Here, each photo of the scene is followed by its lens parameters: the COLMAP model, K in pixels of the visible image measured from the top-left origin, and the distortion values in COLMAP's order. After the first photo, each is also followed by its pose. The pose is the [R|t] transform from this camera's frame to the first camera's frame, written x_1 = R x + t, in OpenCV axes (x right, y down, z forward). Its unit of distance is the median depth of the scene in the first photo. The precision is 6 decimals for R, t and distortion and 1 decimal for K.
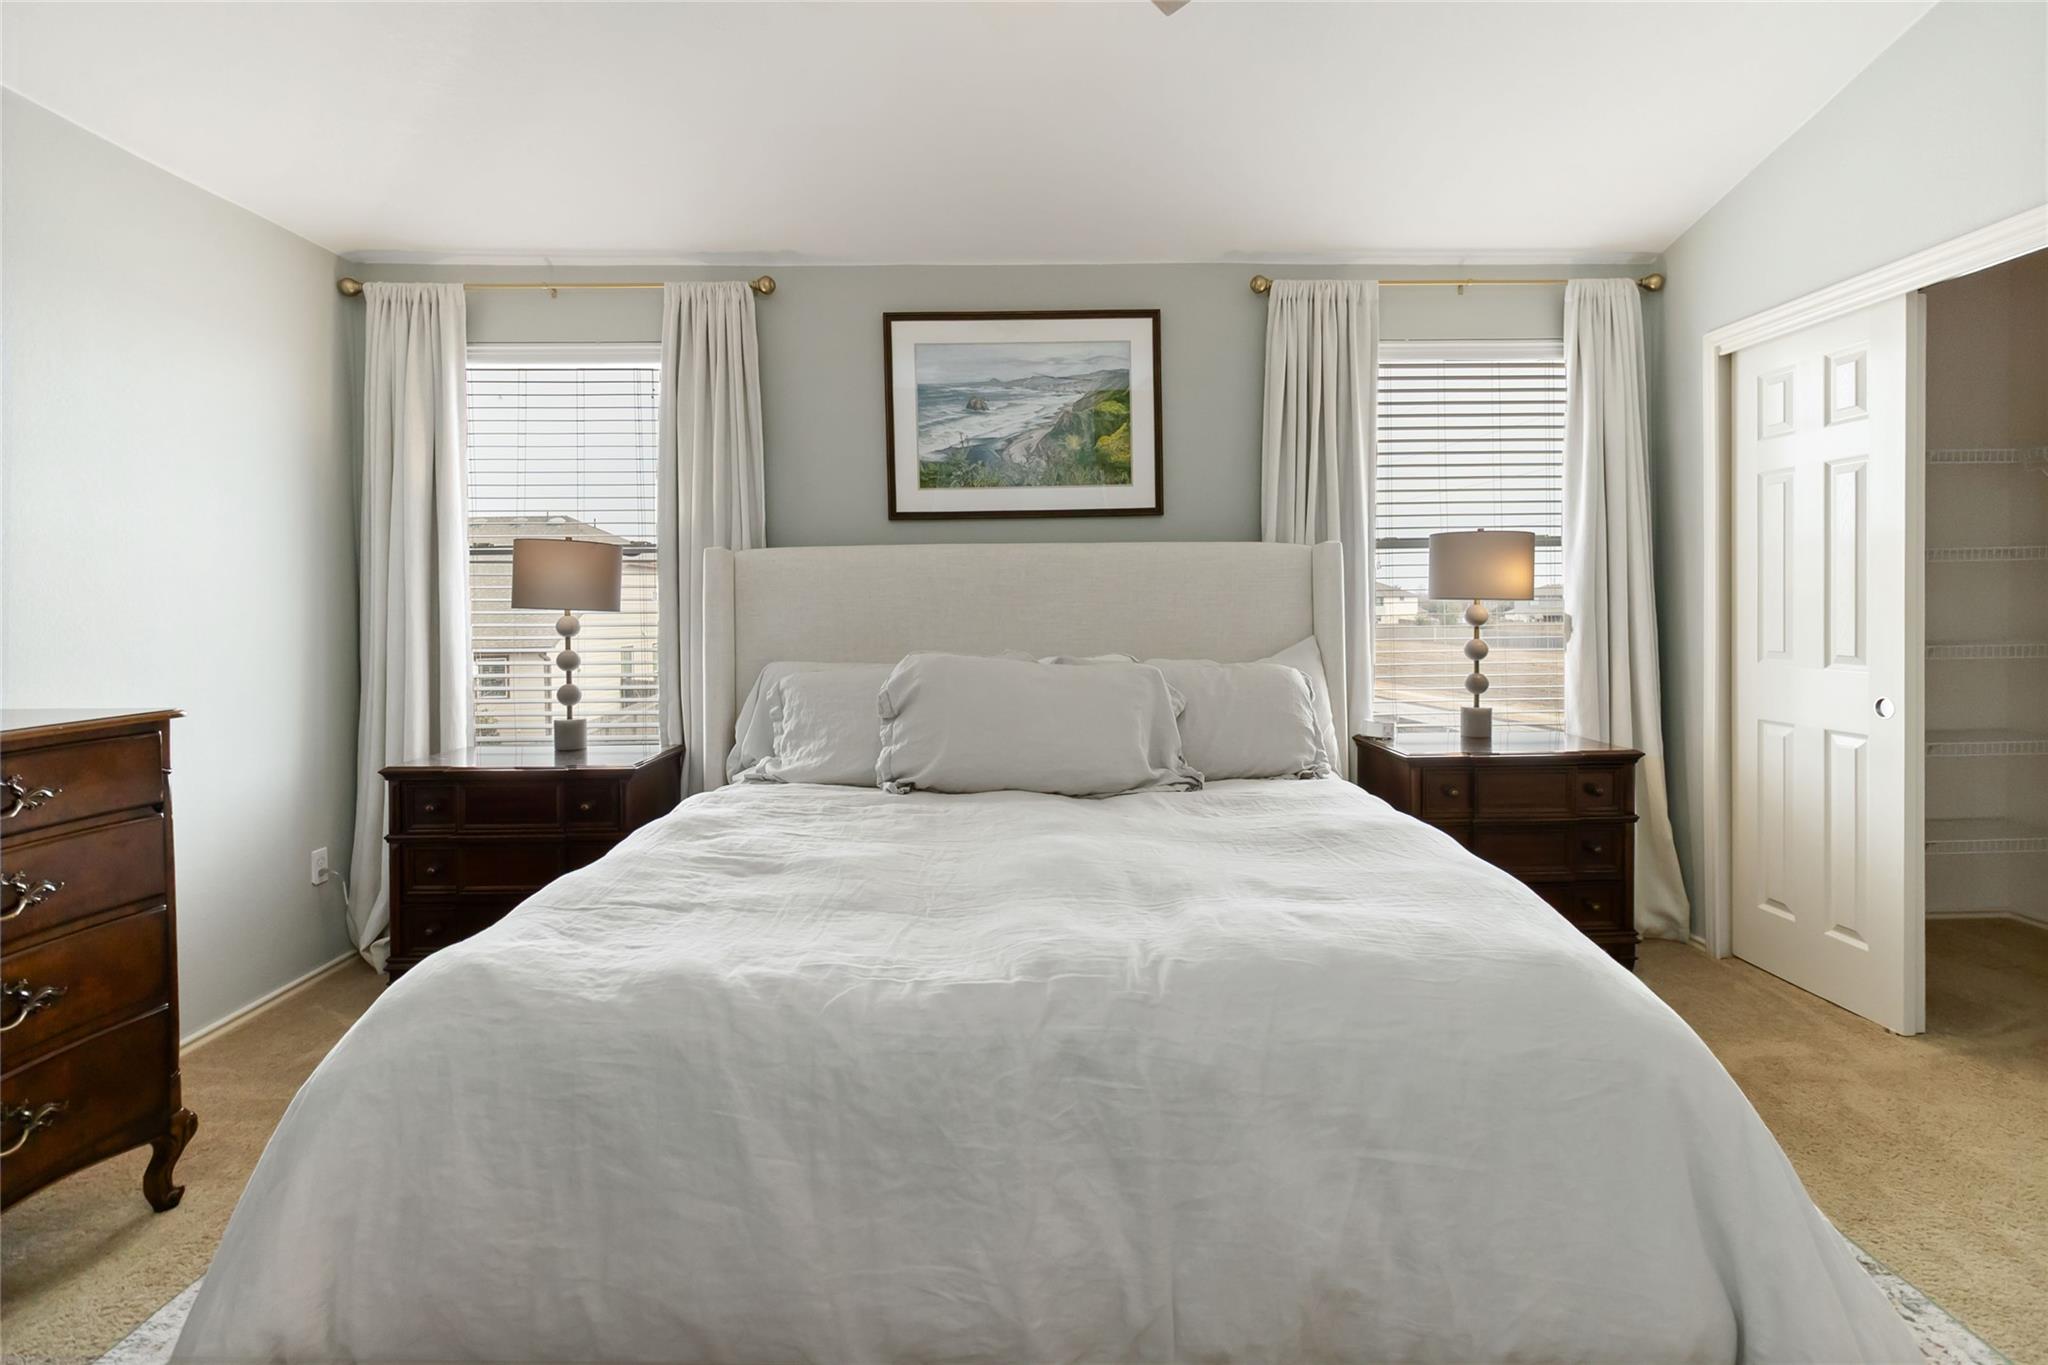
lens RADIAL K [[971.0, 0, 1036.0], [0, 971.0, 611.7], [0, 0, 1]] dist [0.007882, 0.001173]
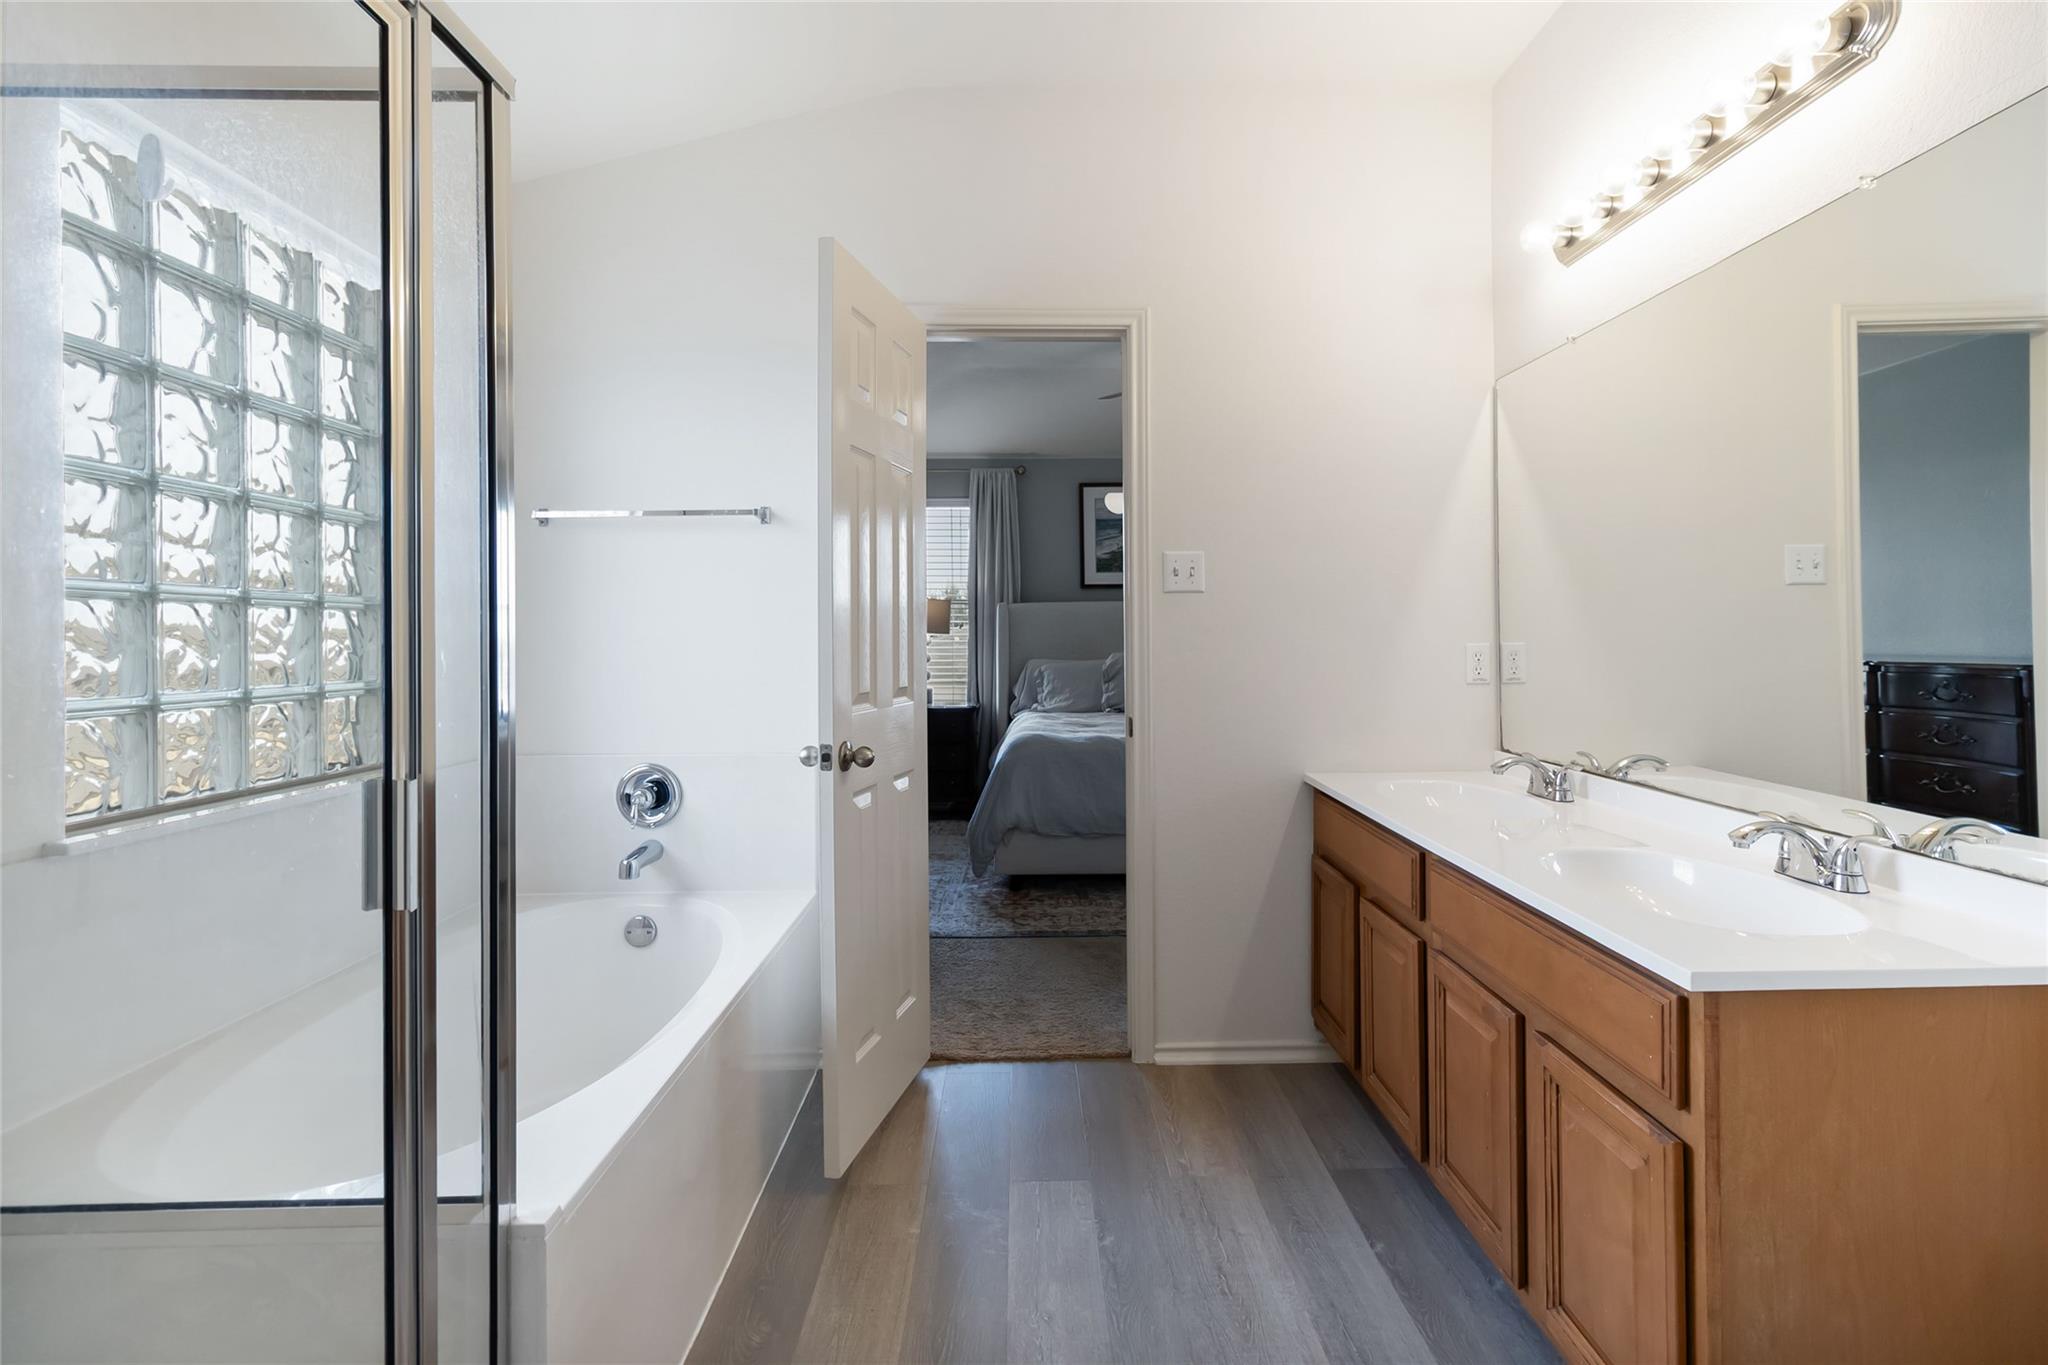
lens RADIAL K [[971.0, 0, 1032.7], [0, 971.0, 642.5], [0, 0, 1]] dist [0.007882, 0.001173]
pose [[0.999893, 0.006218, -0.013230, -0.223895], [-0.006219, 0.999981, -0.000006, 0.015524], [0.013230, 0.000088, 0.999912, -0.965761]]
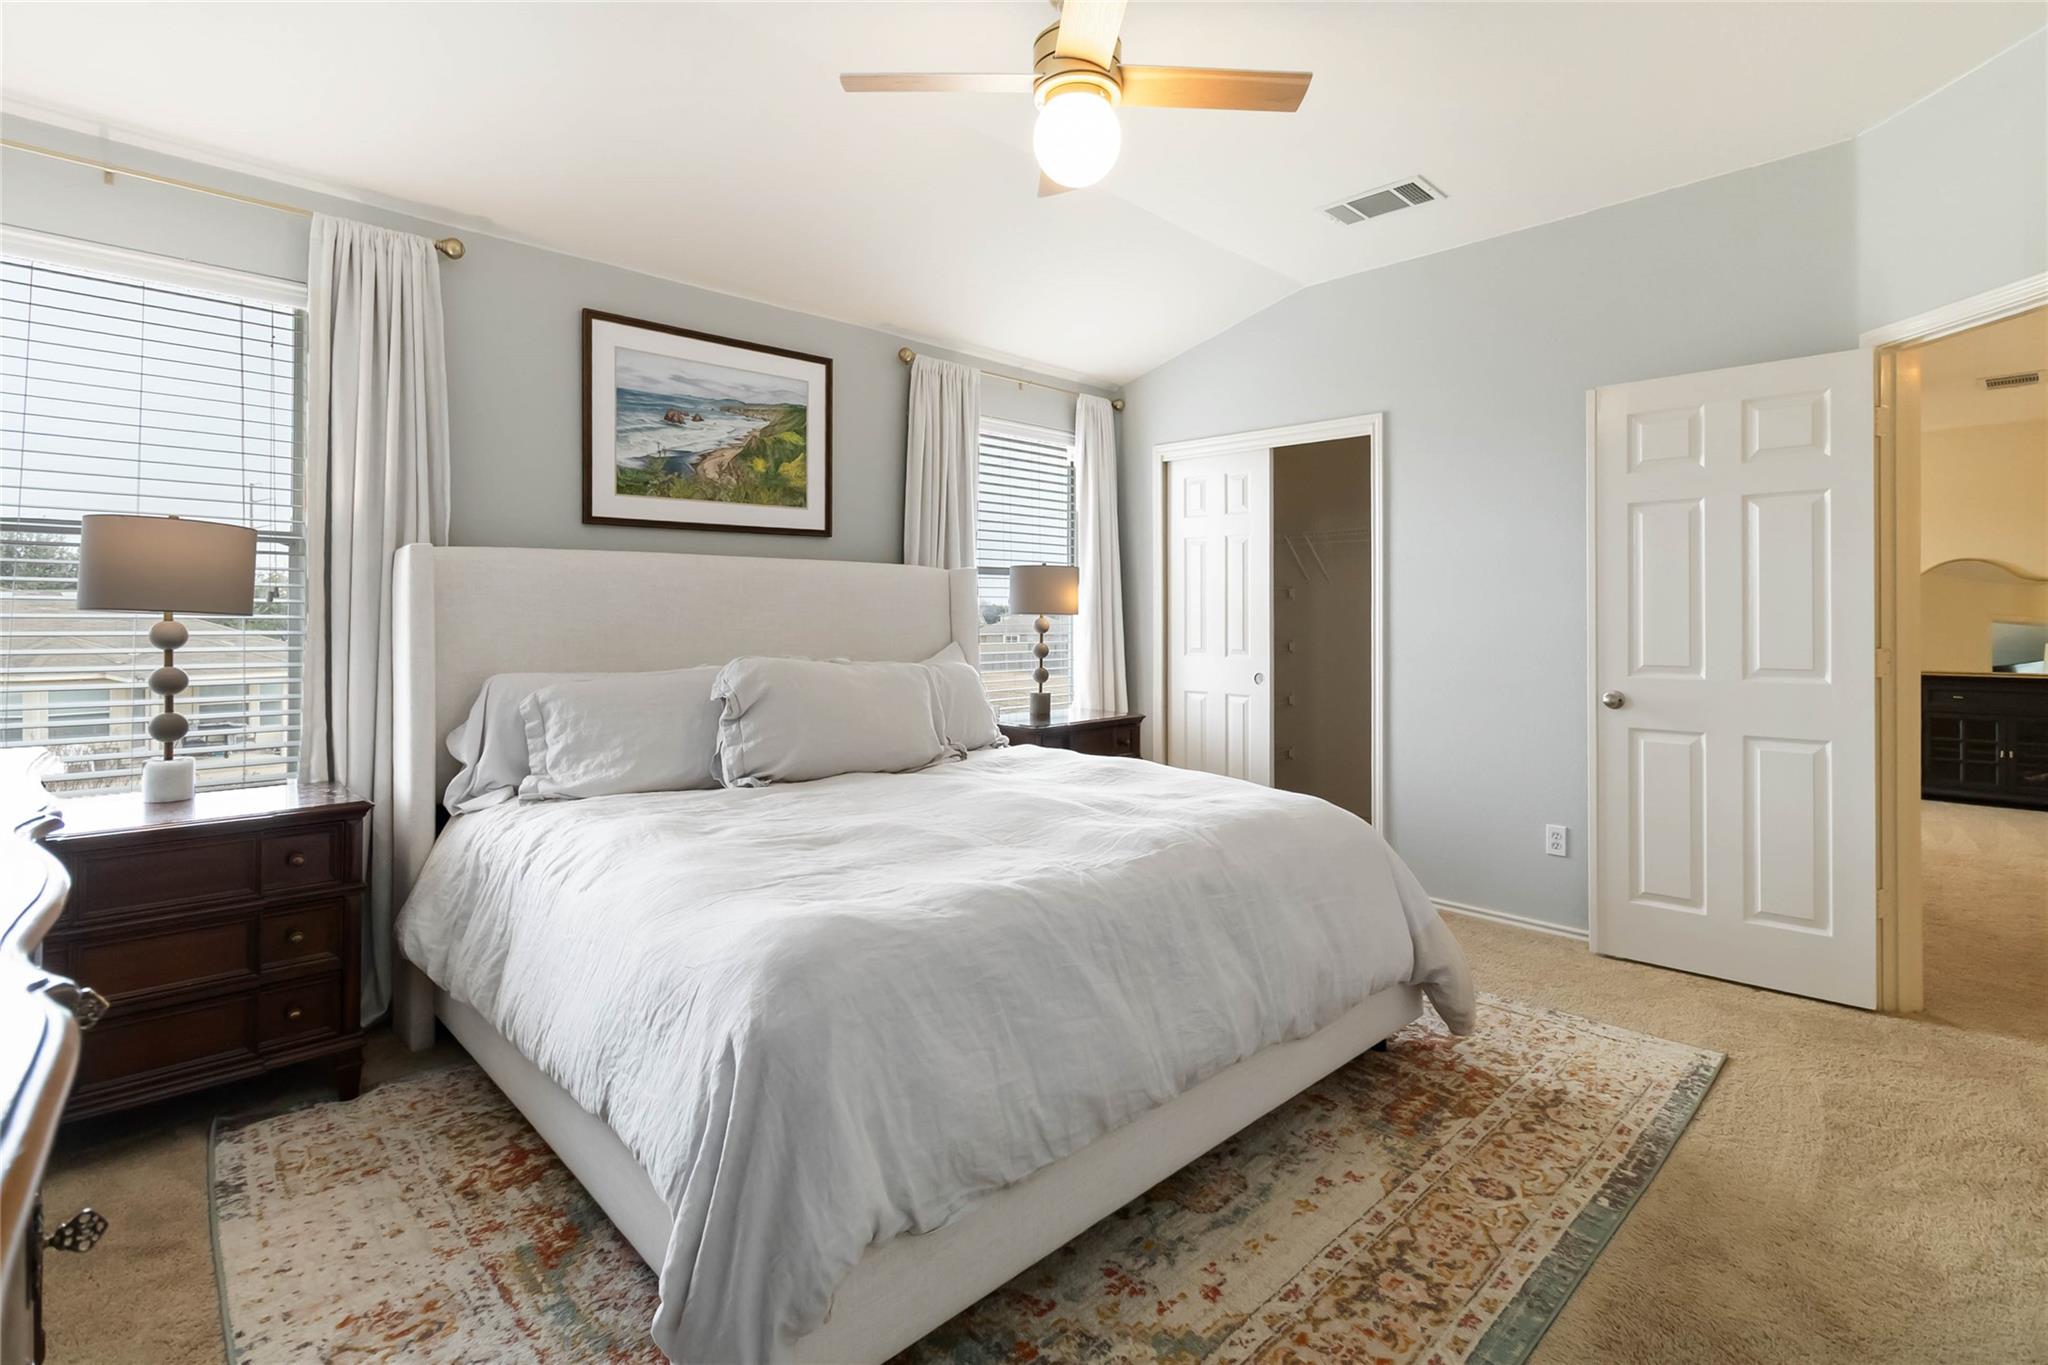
lens RADIAL K [[971.0, 0, 1045.9], [0, 971.0, 614.3], [0, 0, 1]] dist [0.007882, 0.001173]
pose [[0.727053, 0.011613, 0.686483, -0.483050], [-0.003855, 0.999910, -0.012833, 0.005500], [-0.686570, 0.006683, 0.727033, -0.009692]]
